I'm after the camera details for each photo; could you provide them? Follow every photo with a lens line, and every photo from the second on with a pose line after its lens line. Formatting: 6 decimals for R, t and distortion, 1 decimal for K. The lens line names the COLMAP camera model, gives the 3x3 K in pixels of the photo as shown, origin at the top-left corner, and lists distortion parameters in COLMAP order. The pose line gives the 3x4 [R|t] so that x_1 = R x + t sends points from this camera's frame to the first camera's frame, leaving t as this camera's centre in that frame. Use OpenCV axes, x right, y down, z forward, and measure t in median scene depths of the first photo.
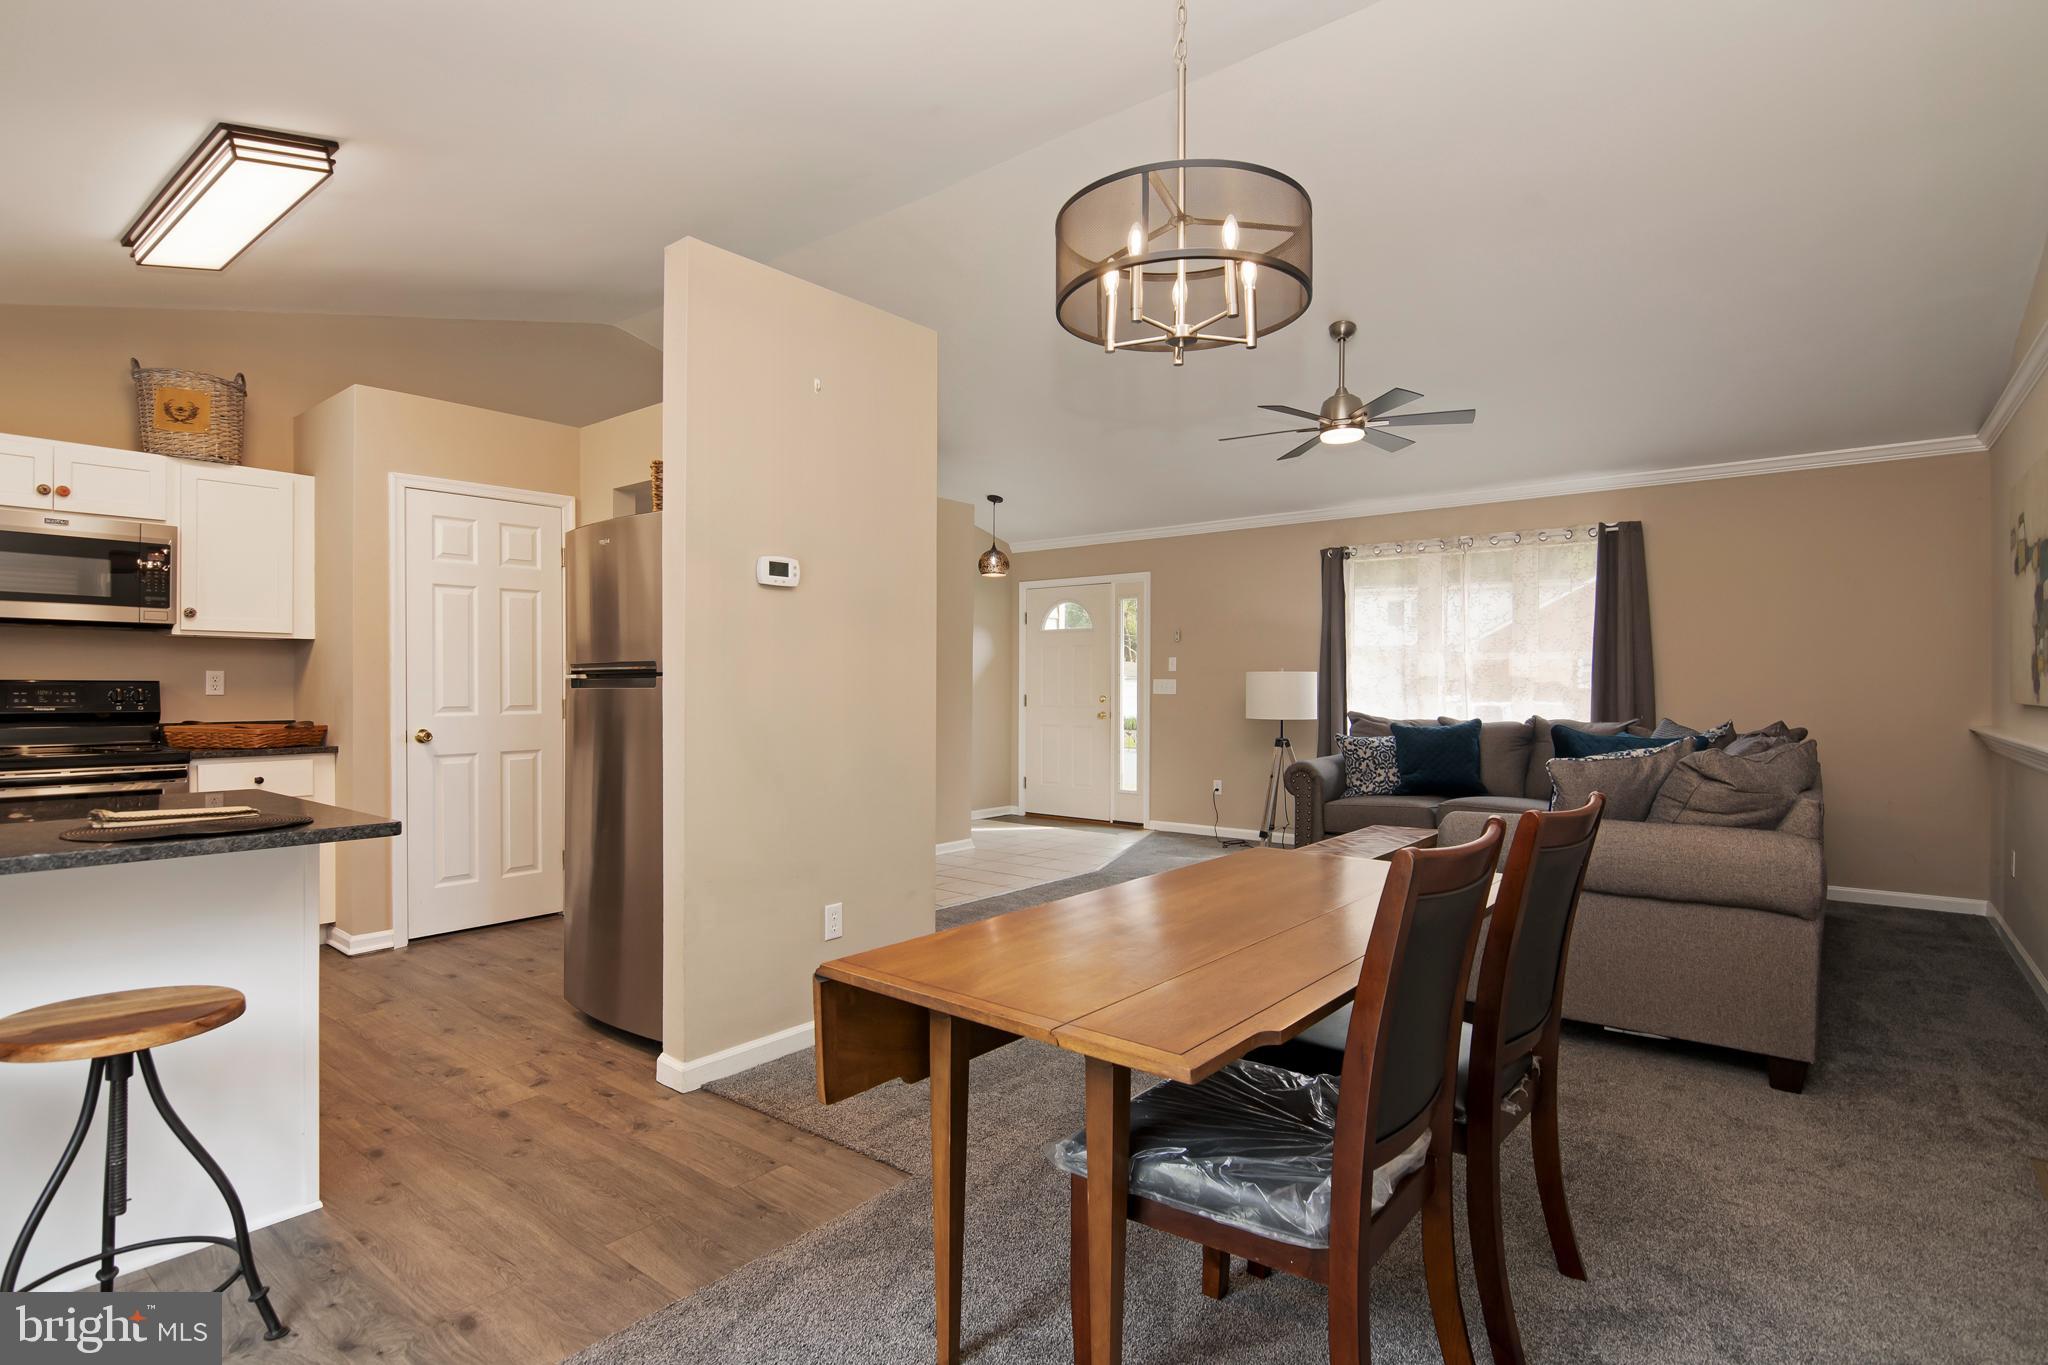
lens RADIAL K [[995.8, 0, 1015.3], [0, 995.8, 701.6], [0, 0, 1]] dist [0.003777, -0.006407]
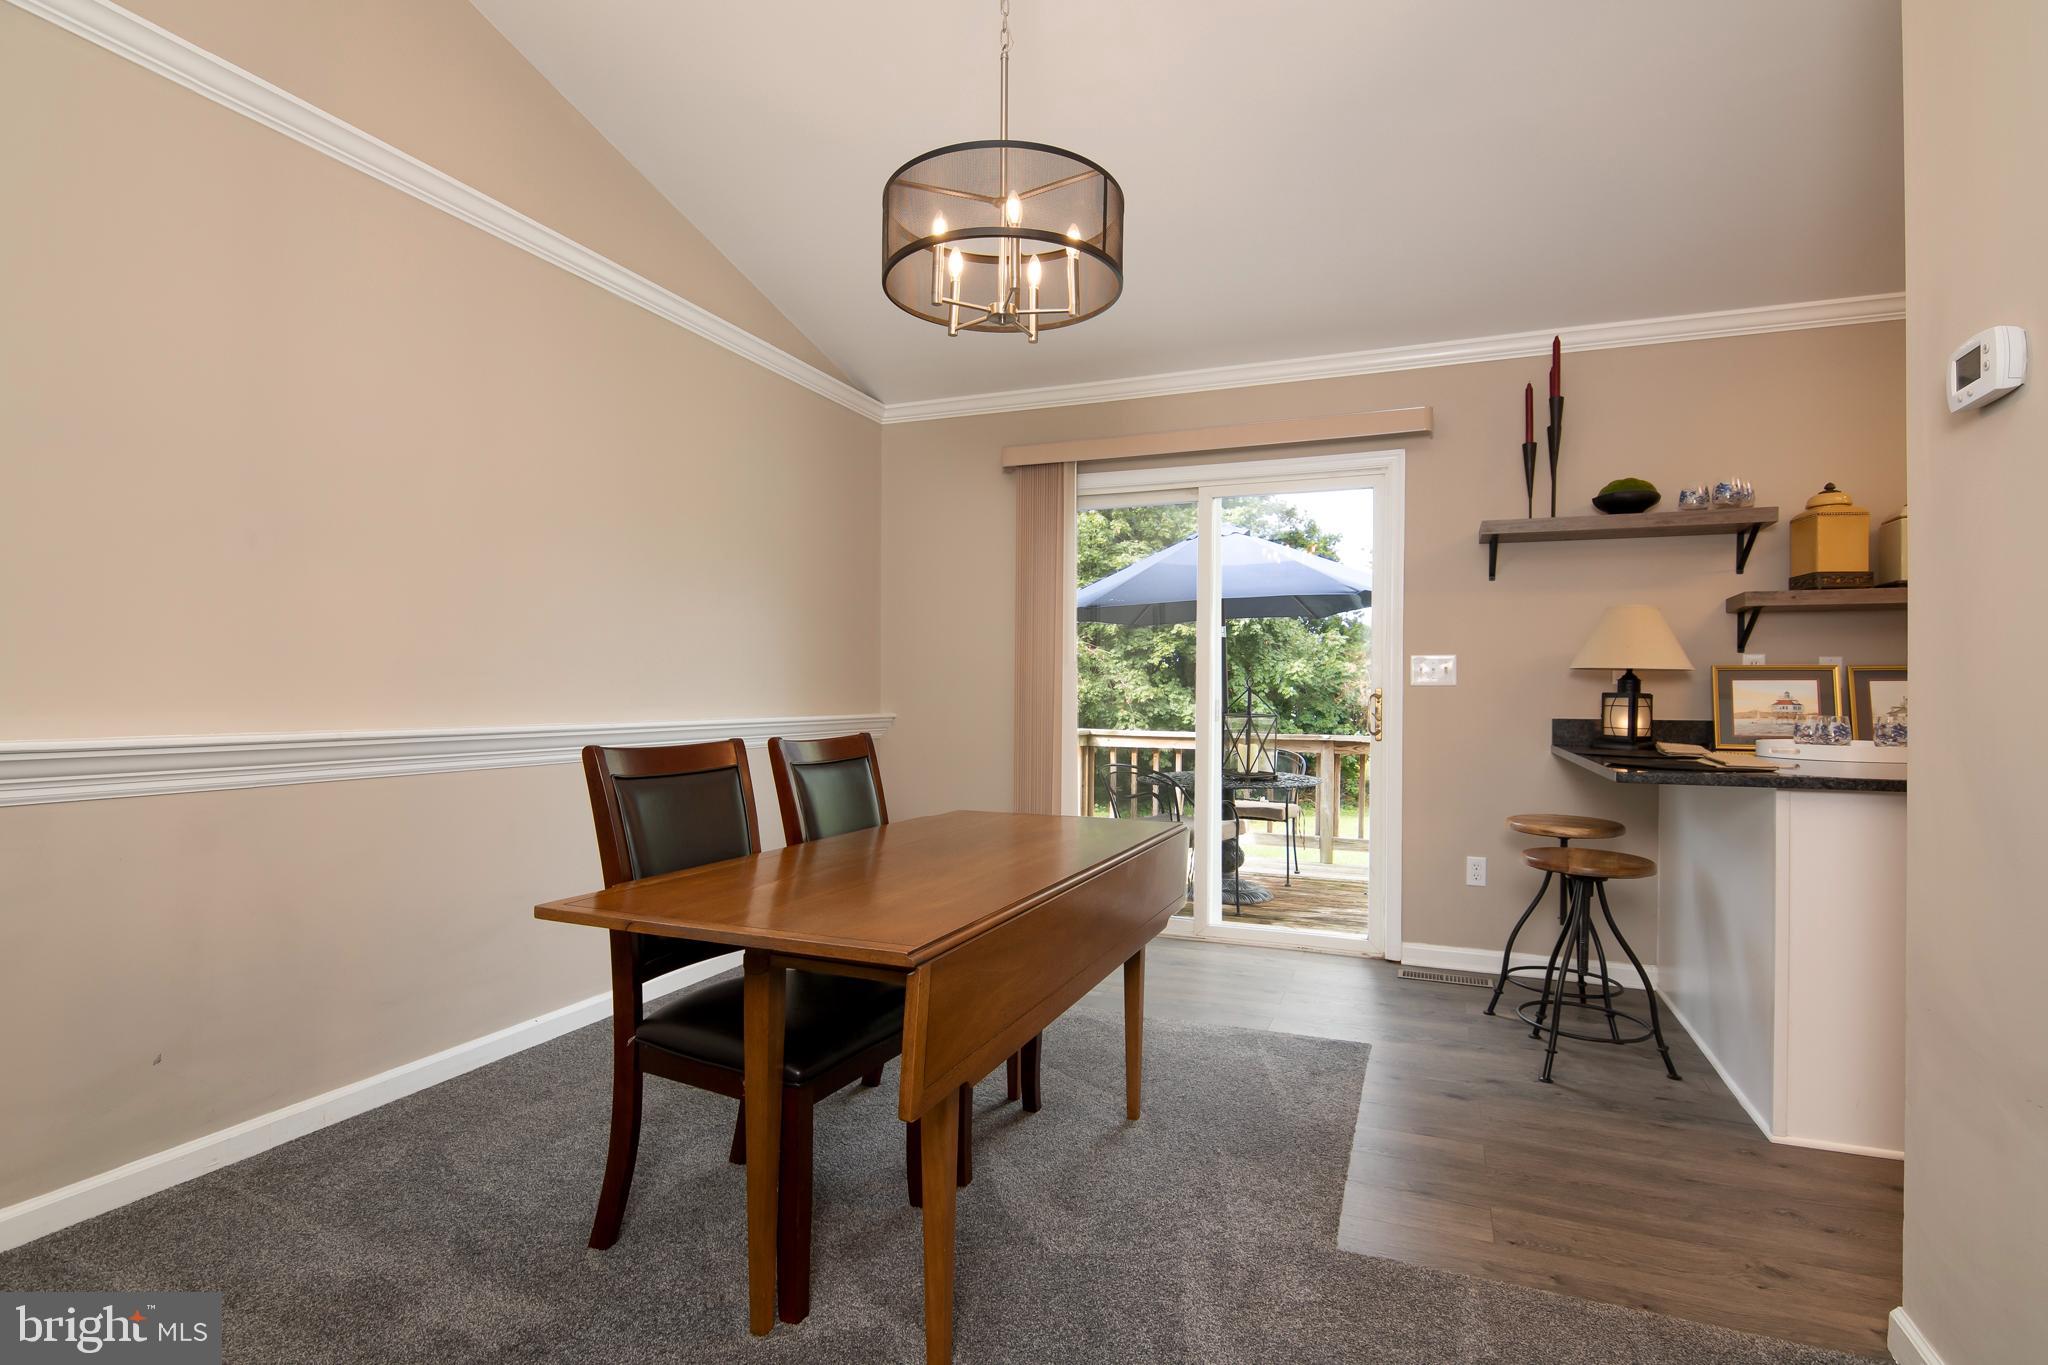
lens RADIAL K [[995.8, 0, 1015.3], [0, 995.8, 701.6], [0, 0, 1]] dist [0.003777, -0.006407]
pose [[-0.957692, -0.014441, -0.287432, 0.207789], [-0.019535, 0.999699, 0.014862, 0.017979], [0.287131, 0.019848, -0.957686, 0.934791]]
